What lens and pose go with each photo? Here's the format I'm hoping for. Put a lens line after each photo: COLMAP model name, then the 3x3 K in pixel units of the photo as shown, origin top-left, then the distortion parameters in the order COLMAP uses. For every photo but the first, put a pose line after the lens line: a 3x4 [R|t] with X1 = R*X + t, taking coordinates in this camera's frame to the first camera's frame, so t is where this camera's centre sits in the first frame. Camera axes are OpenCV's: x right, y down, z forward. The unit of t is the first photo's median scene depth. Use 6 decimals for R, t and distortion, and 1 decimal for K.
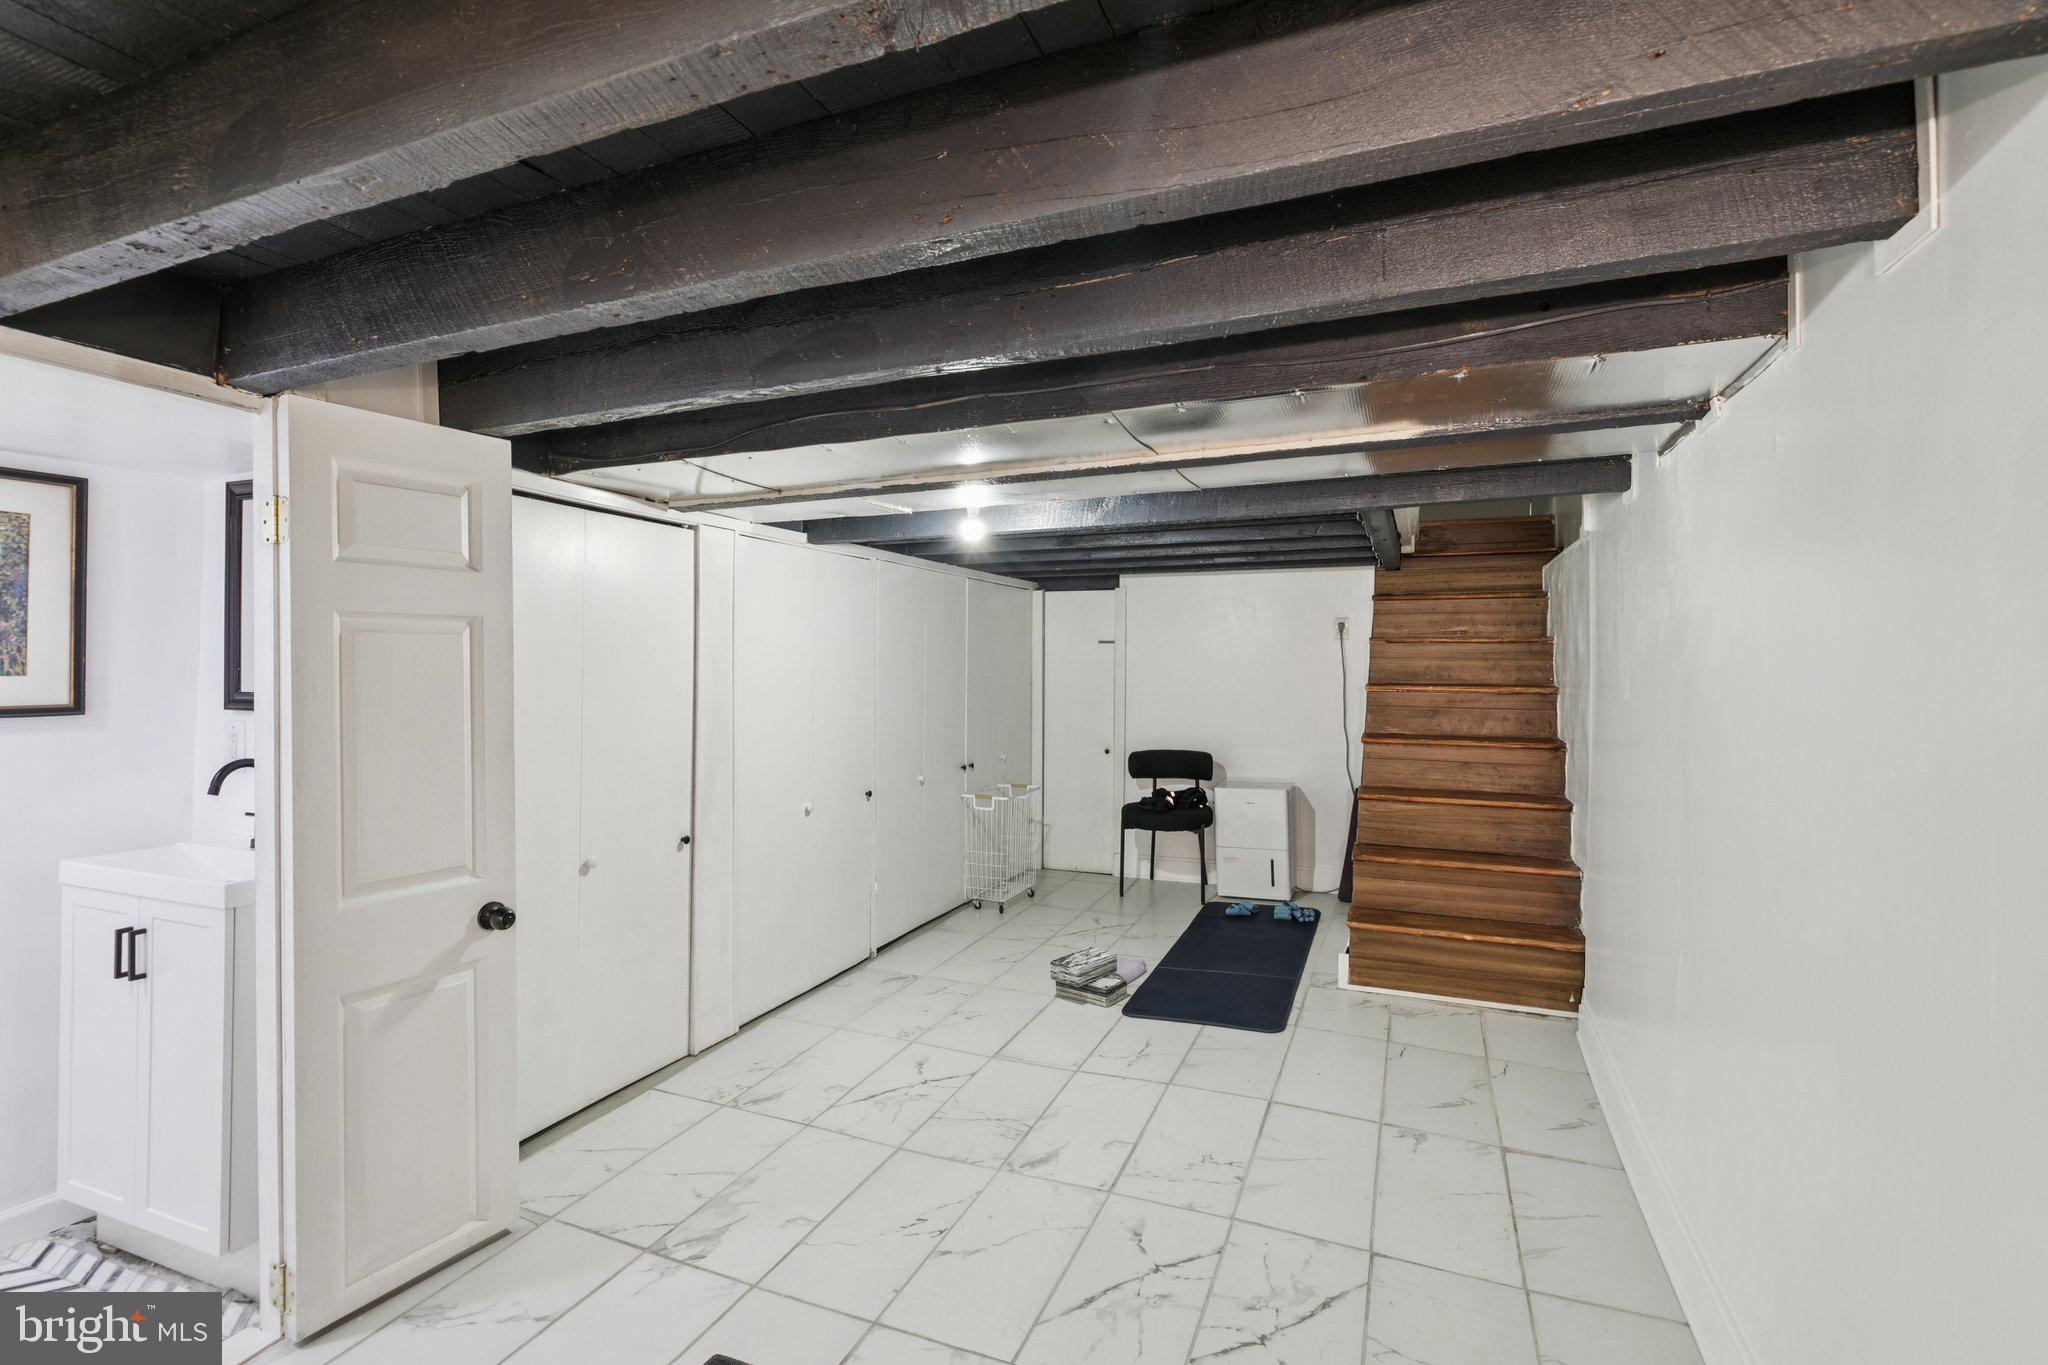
lens RADIAL K [[921.3, 0, 1028.8], [0, 921.3, 667.7], [0, 0, 1]] dist [0.005581, -0.000297]
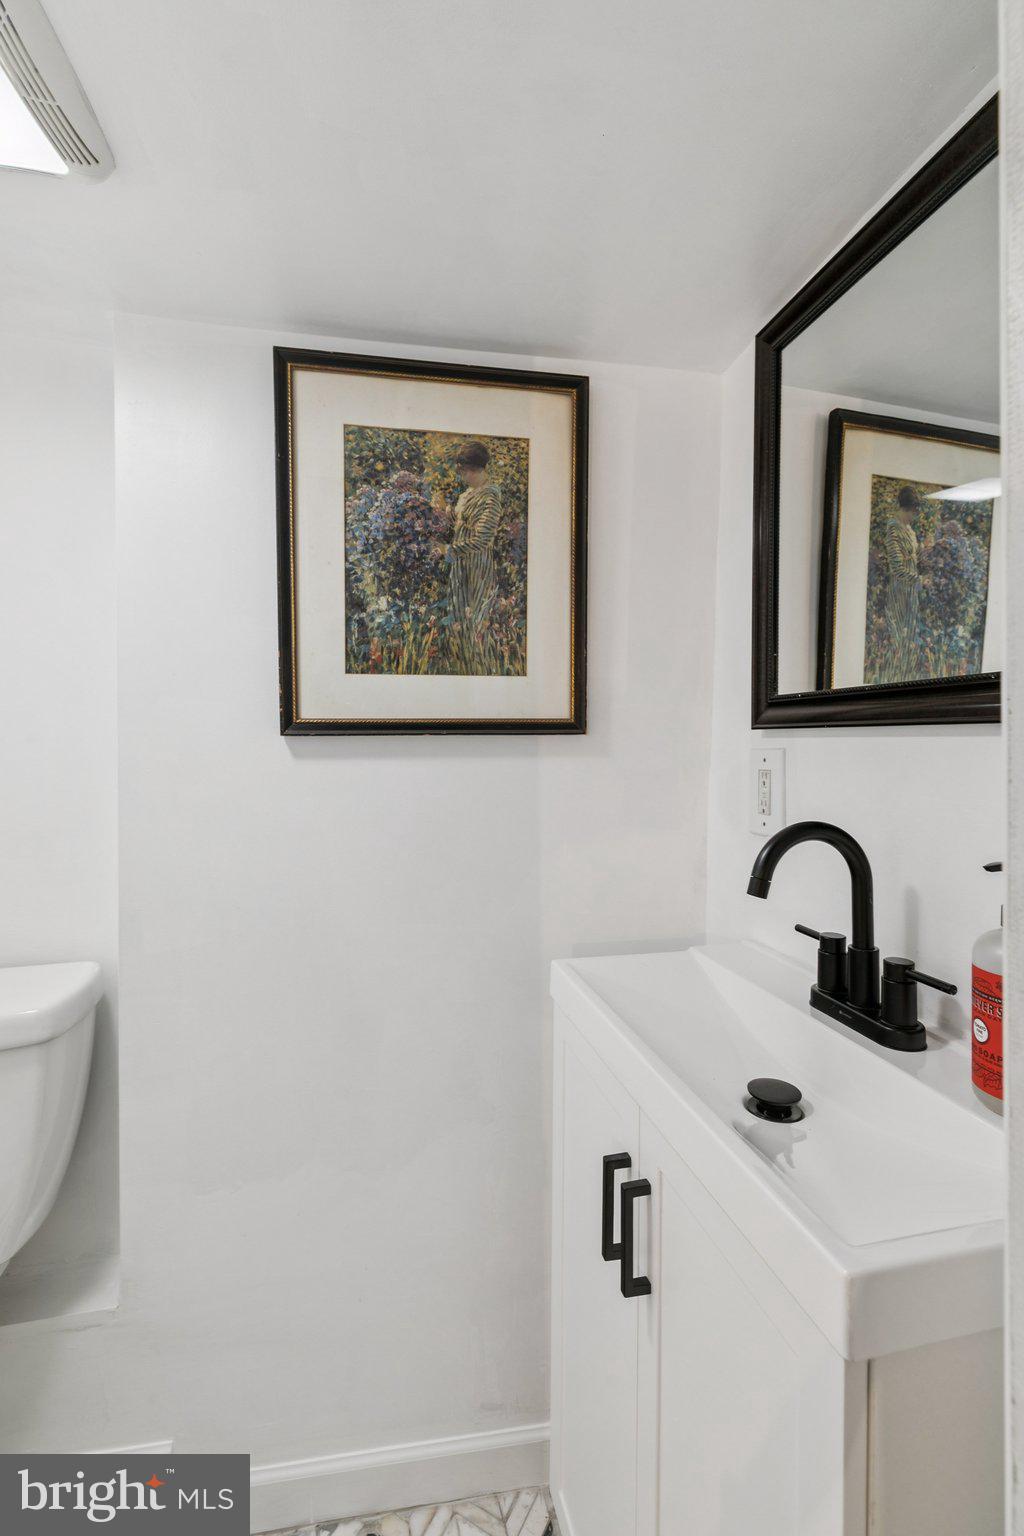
lens RADIAL K [[691.0, 0, 513.0], [0, 691.0, 760.6], [0, 0, 1]] dist [0.005581, -0.000297]
pose [[0.573647, 0.017052, -0.818925, -0.661495], [0.001516, 0.999759, 0.021879, 0.061604], [0.819101, -0.013792, 0.573483, 0.694739]]
